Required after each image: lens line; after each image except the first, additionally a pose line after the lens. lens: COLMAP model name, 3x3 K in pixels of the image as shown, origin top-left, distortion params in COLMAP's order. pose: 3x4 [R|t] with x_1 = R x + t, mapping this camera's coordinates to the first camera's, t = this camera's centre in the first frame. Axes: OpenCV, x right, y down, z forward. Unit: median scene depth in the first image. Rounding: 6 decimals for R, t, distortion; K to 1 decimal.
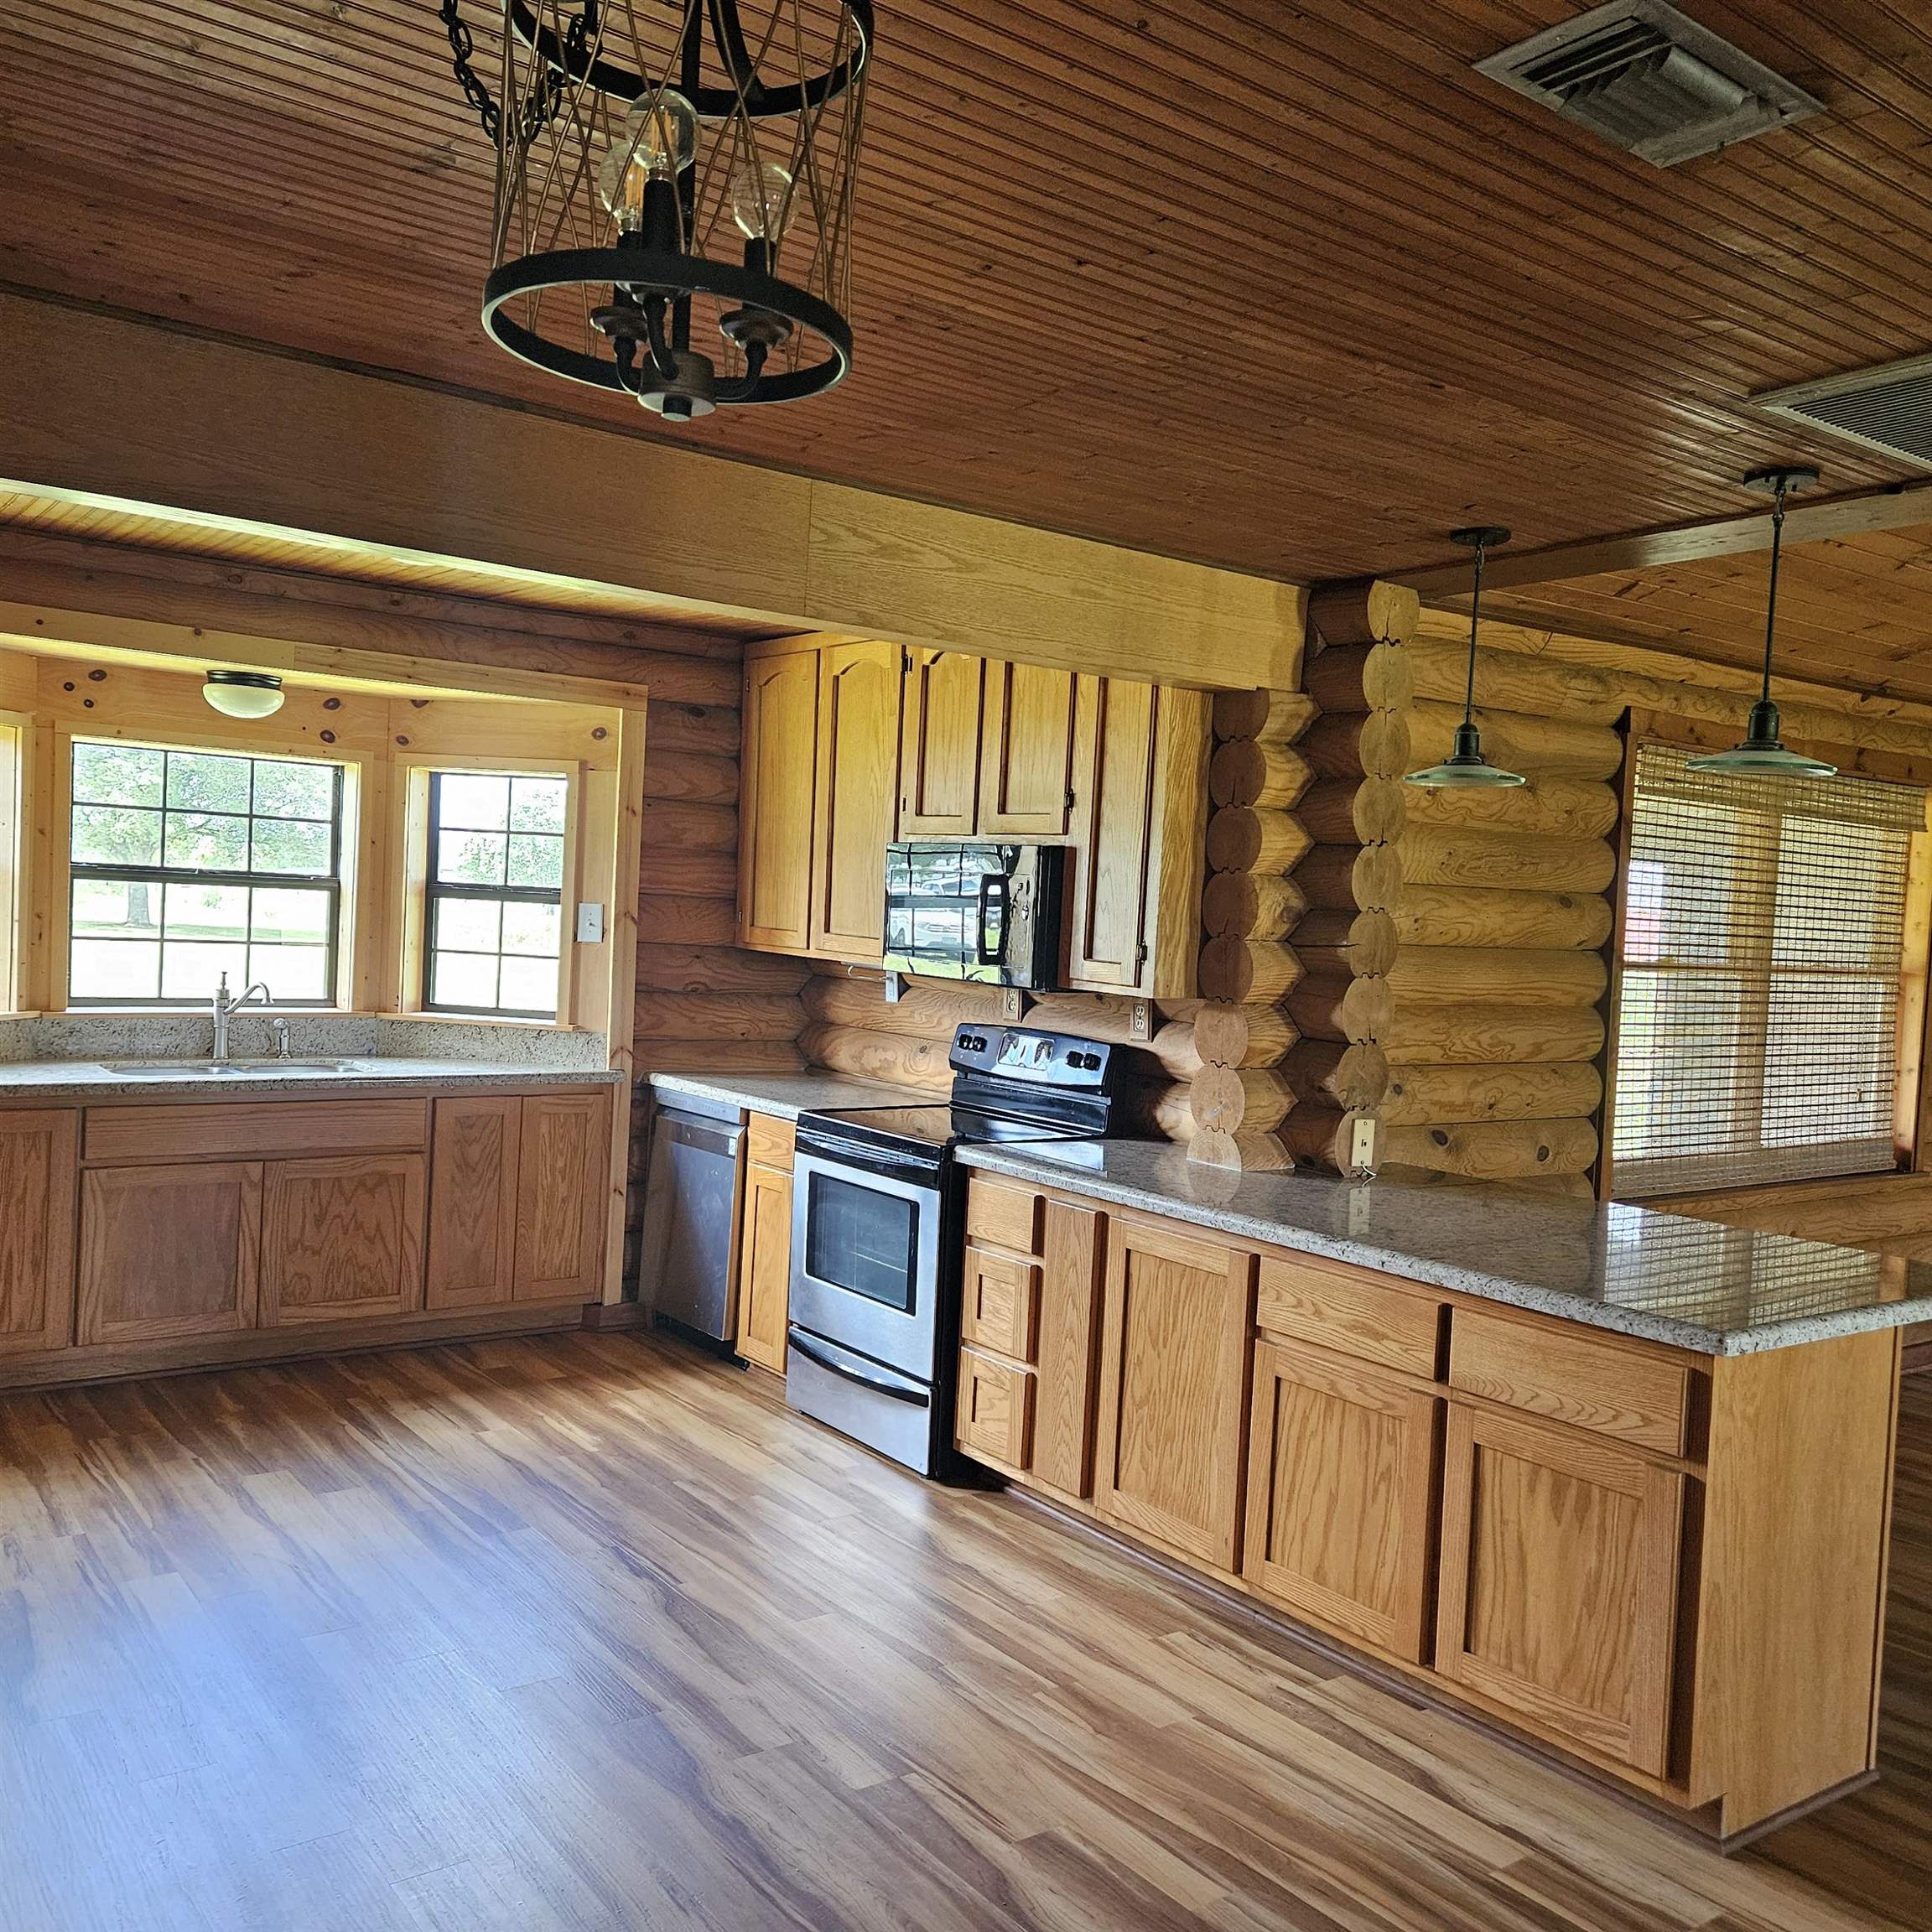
lens RADIAL K [[1752.4, 0, 966.0], [0, 1752.4, 966.0], [0, 0, 1]] dist [0.085857, 0.002927]
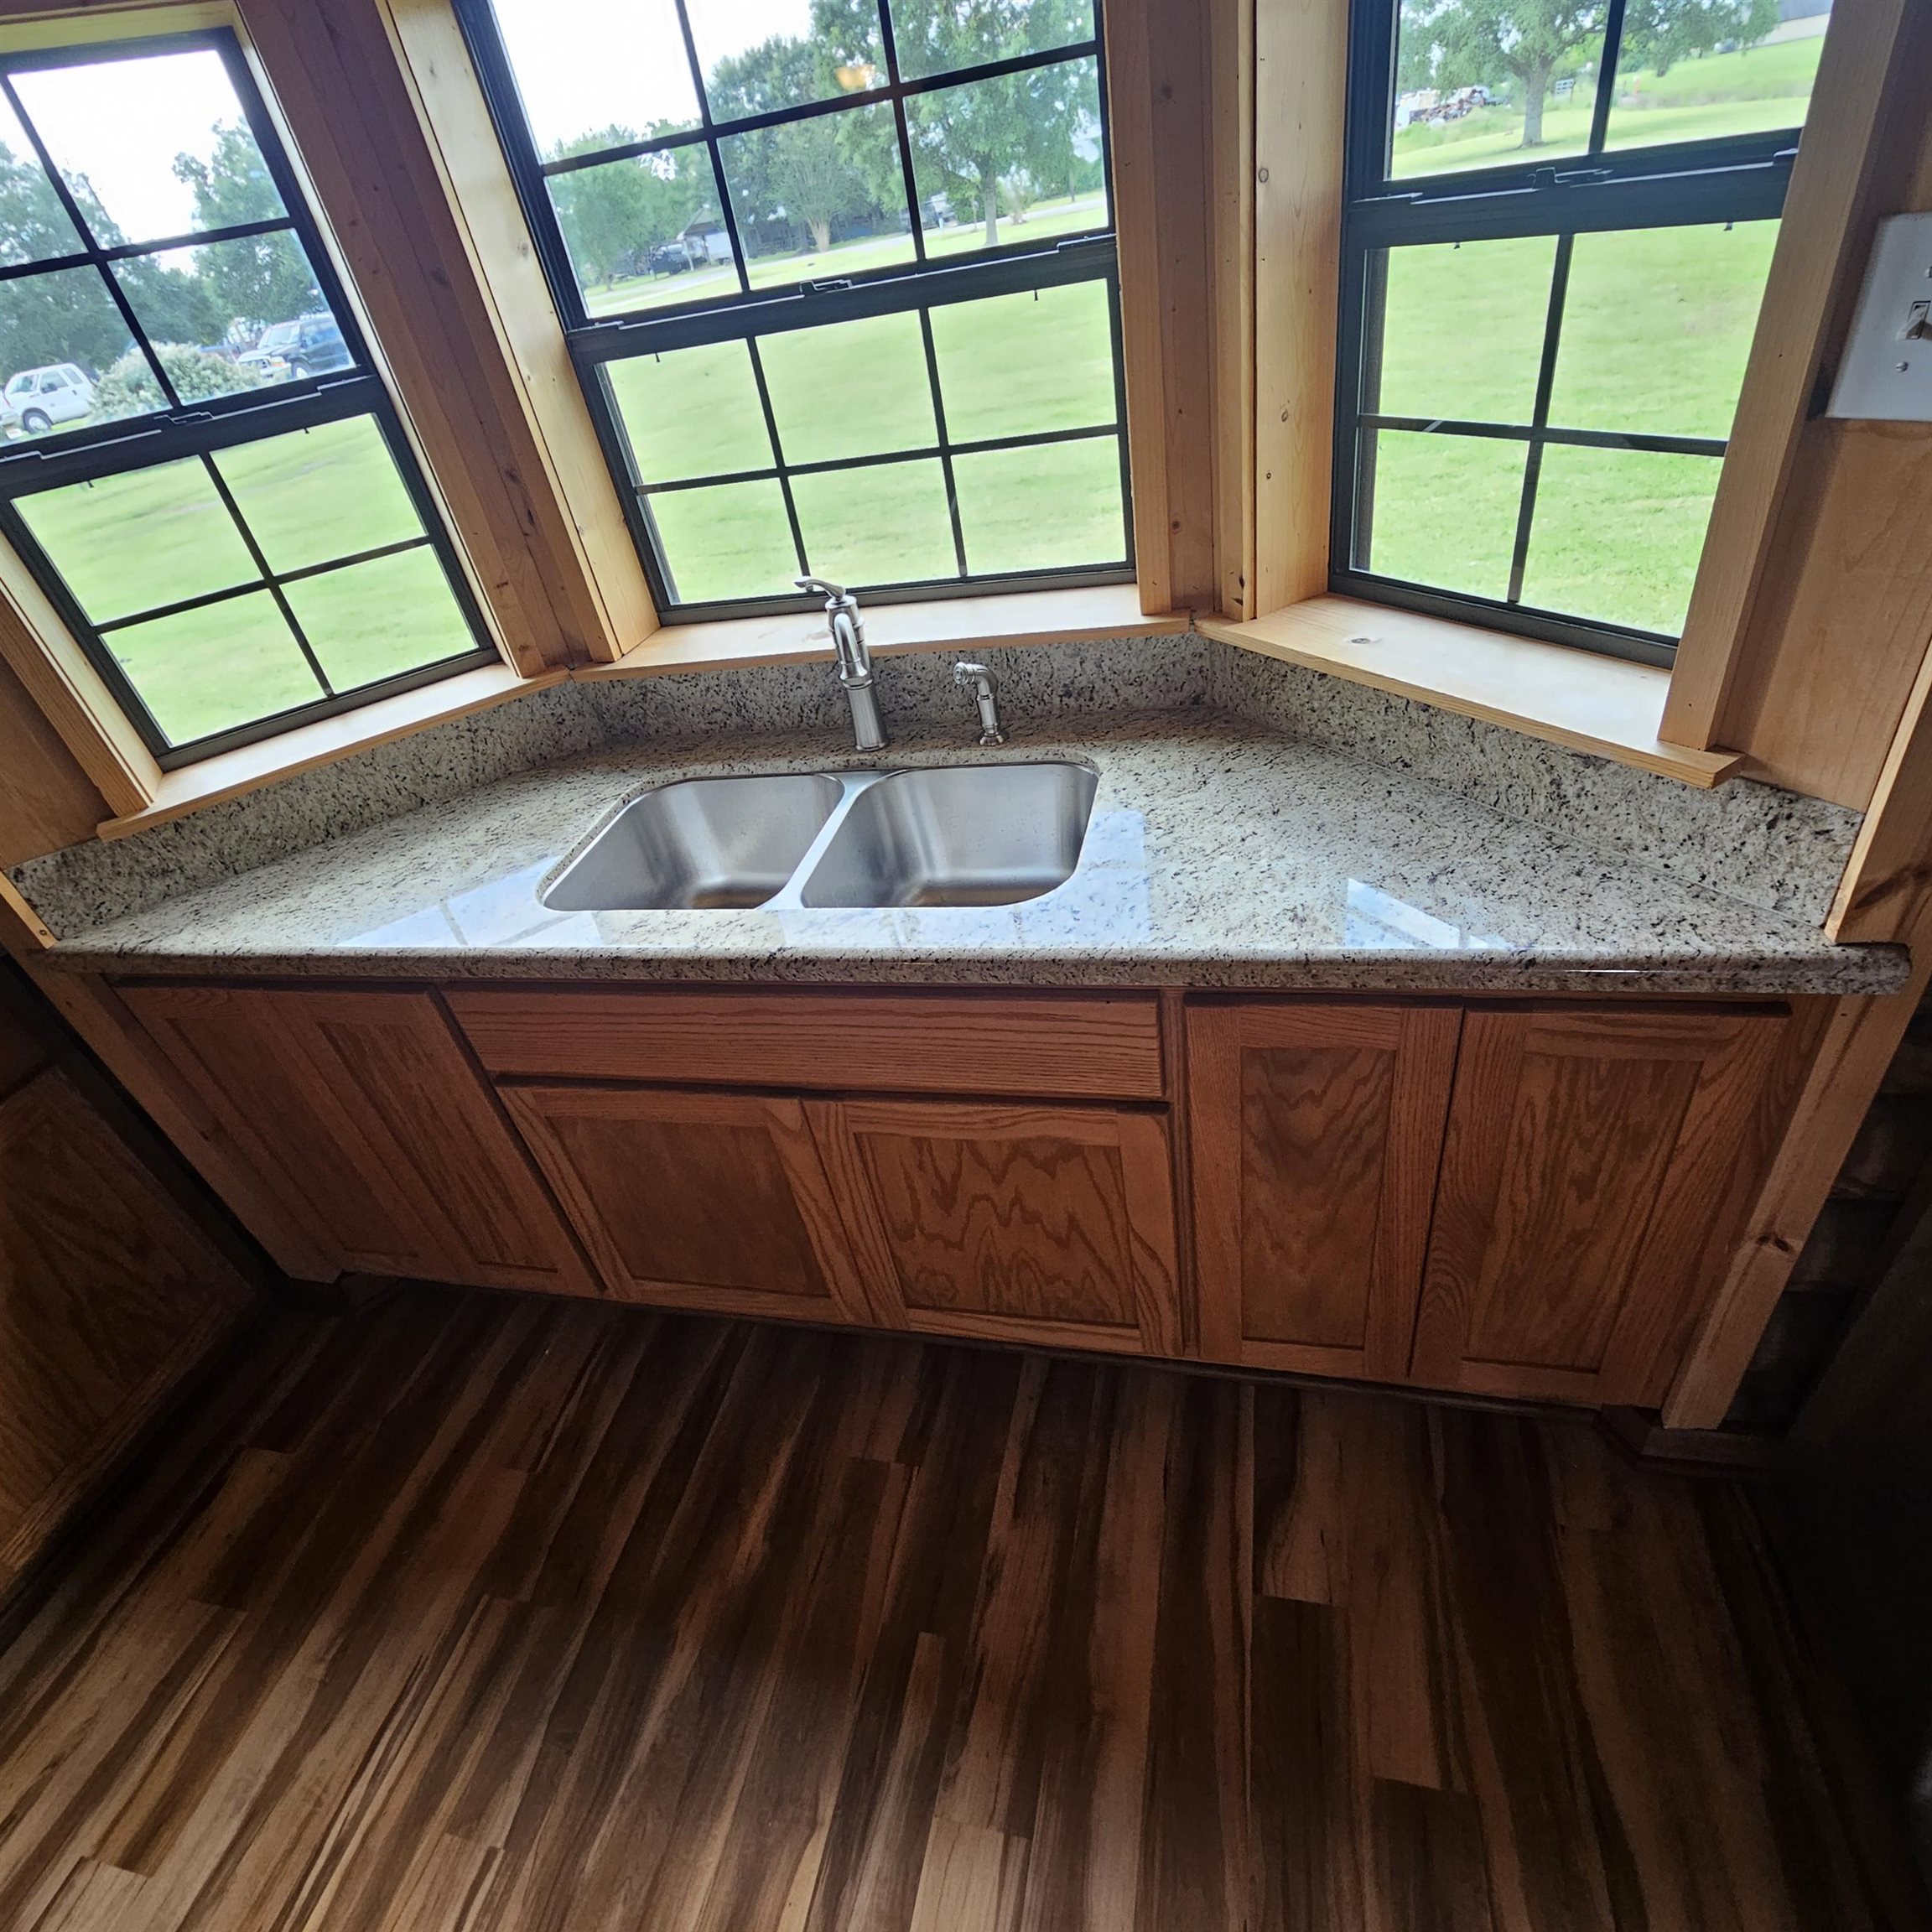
lens RADIAL K [[1063.0, 0, 966.0], [0, 1063.0, 966.0], [0, 0, 1]] dist [-0.000673, 0.000782]
pose [[0.634191, 0.323645, -0.702180, -0.185752], [0.156906, 0.835405, 0.526763, -0.048617], [0.757088, -0.444245, 0.479024, 0.885525]]
